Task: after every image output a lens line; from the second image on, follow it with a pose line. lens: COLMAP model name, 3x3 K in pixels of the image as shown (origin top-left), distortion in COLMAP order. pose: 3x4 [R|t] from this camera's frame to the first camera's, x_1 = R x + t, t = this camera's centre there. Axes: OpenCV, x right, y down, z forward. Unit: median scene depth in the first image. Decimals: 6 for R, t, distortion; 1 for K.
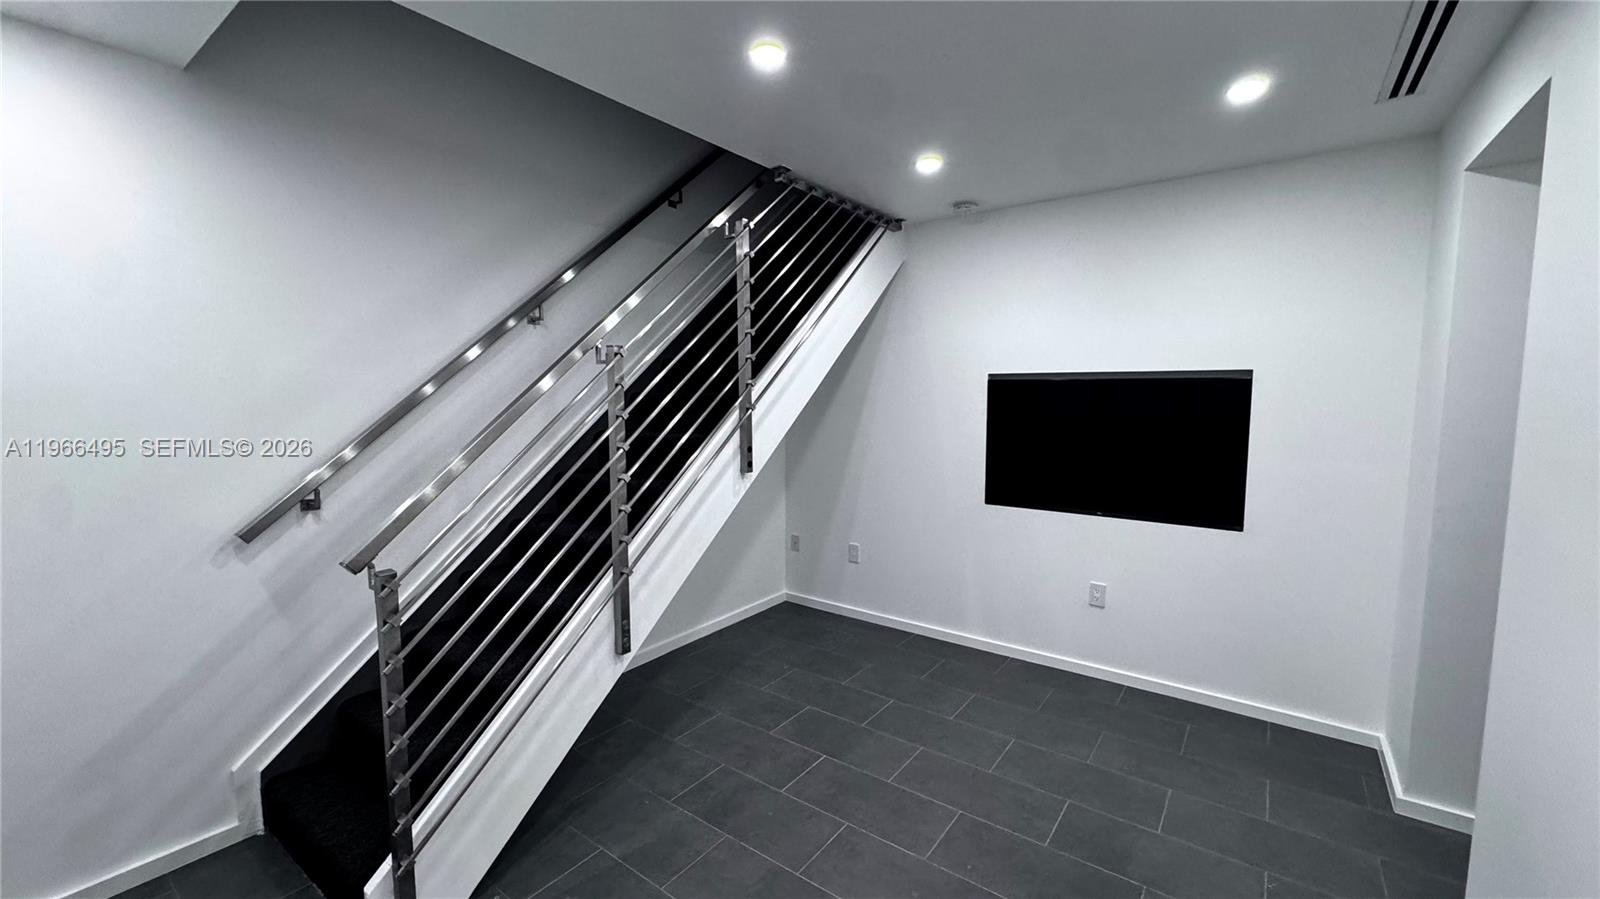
lens RADIAL K [[637.0, 0, 795.1], [0, 637.0, 454.6], [0, 0, 1]] dist [-0.002472, -0.000042]
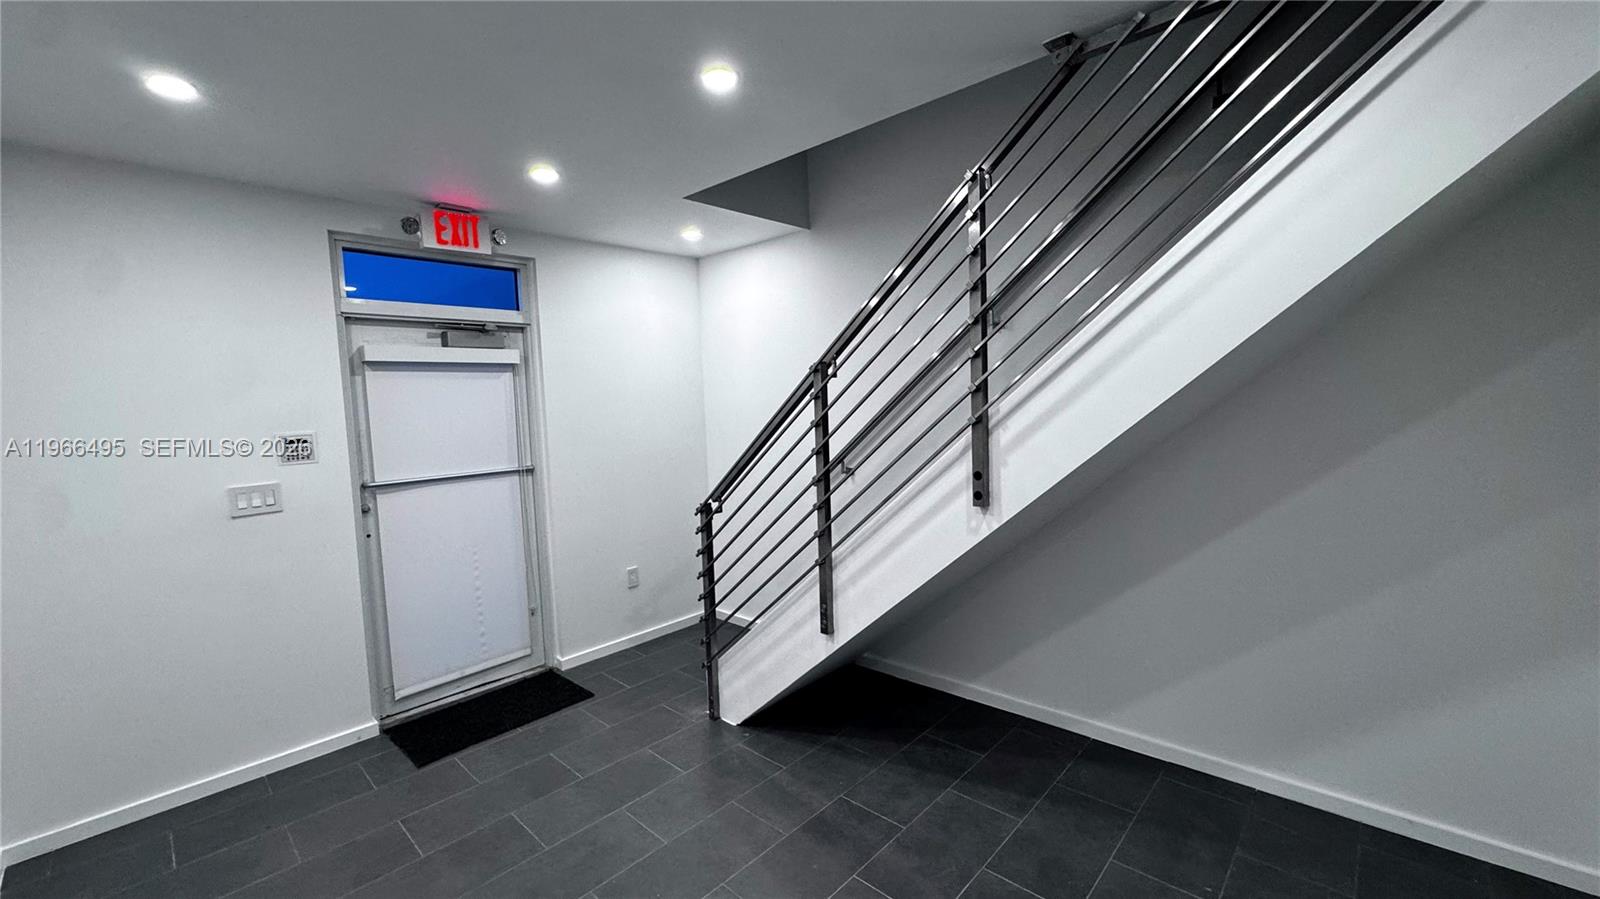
lens RADIAL K [[637.0, 0, 798.6], [0, 637.0, 460.2], [0, 0, 1]] dist [-0.002472, -0.000042]
pose [[-0.109296, 0.094614, -0.989496, 0.699026], [-0.064947, 0.992653, 0.102089, -0.090906], [0.991885, 0.075422, -0.102348, 0.880442]]
